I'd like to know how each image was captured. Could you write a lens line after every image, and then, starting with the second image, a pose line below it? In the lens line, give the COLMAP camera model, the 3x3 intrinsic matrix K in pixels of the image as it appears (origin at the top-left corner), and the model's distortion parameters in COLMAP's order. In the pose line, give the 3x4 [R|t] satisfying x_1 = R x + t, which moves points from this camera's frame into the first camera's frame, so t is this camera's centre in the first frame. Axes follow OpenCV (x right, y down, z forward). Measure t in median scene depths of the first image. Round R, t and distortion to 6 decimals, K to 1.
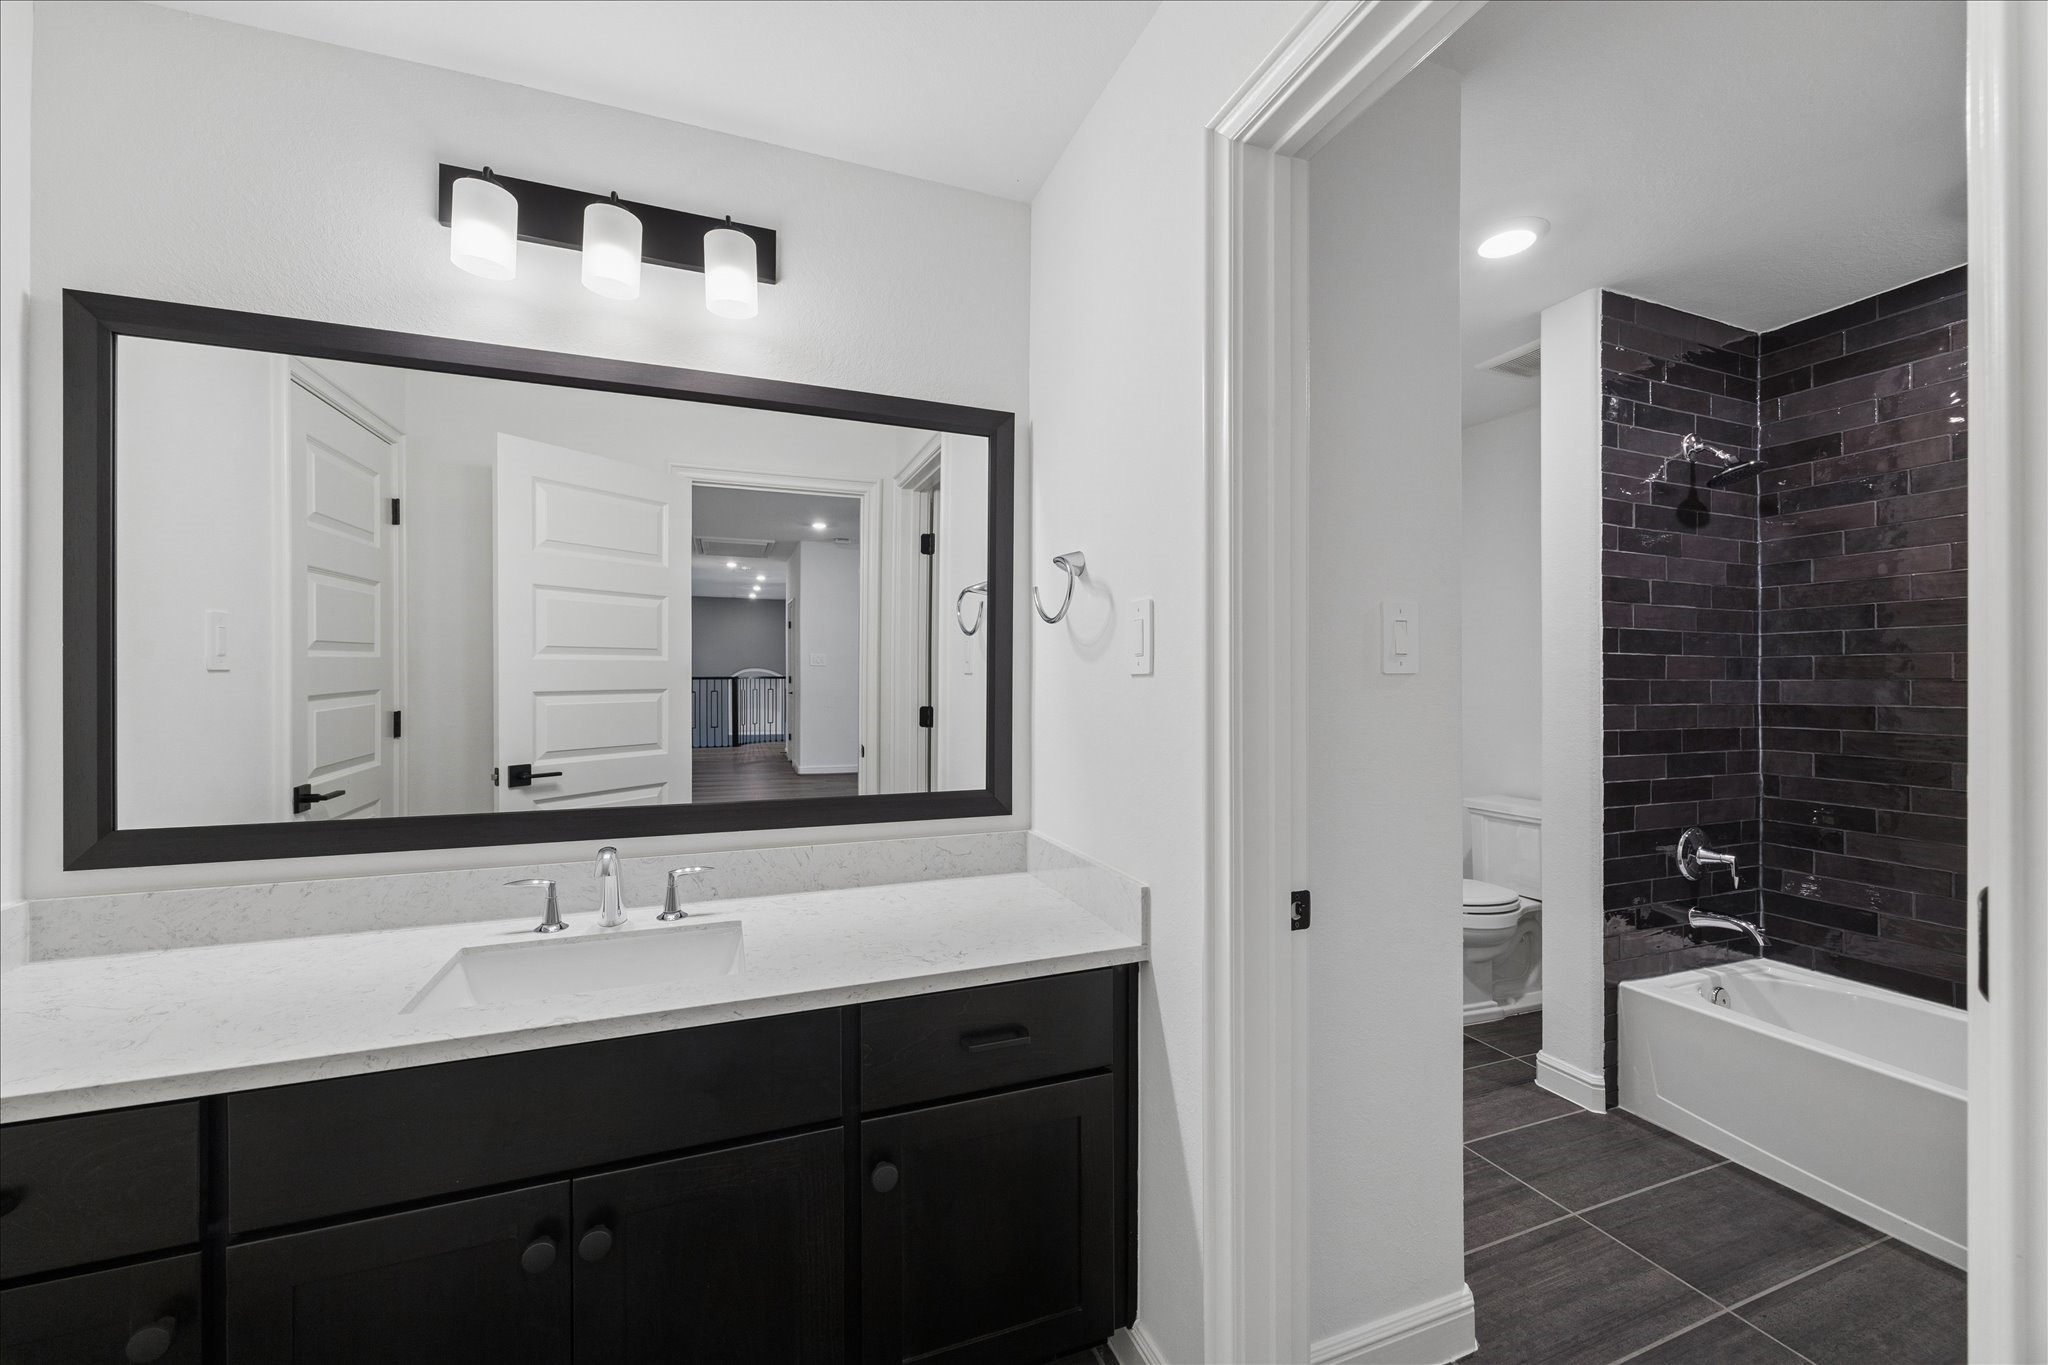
lens RADIAL K [[786.7, 0, 1025.8], [0, 786.7, 675.6], [0, 0, 1]] dist [0.000135, 0.000074]
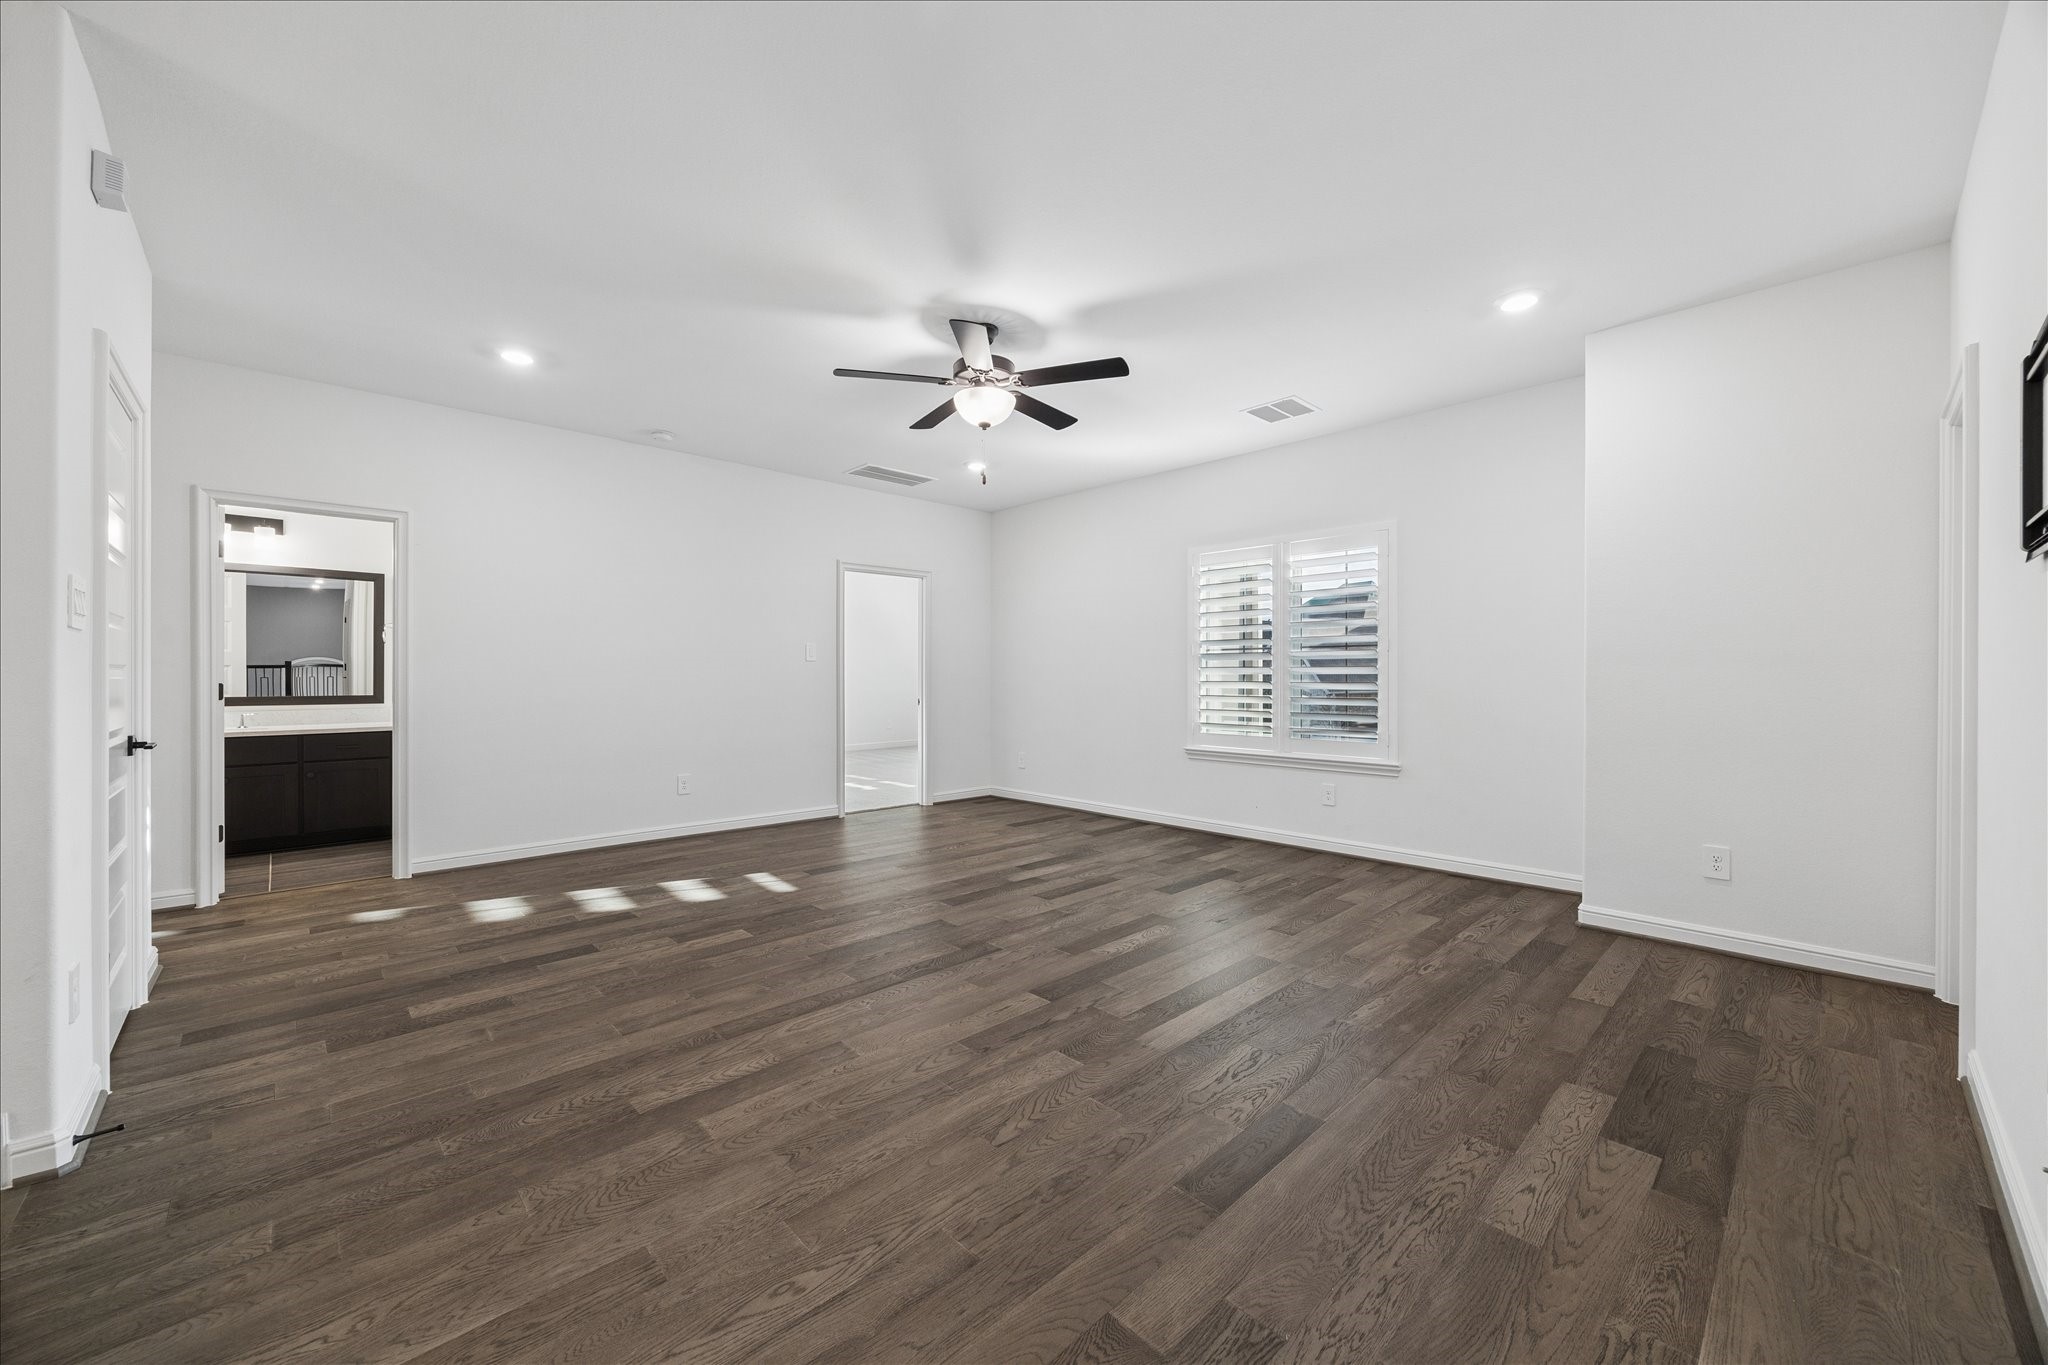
lens RADIAL K [[786.7, 0, 1020.6], [0, 786.7, 672.7], [0, 0, 1]] dist [0.000135, 0.000074]
pose [[0.925632, 0.000052, 0.378424, 1.125900], [-0.002429, 0.999980, 0.005804, 0.027851], [-0.378417, -0.006291, 0.925614, -2.797023]]
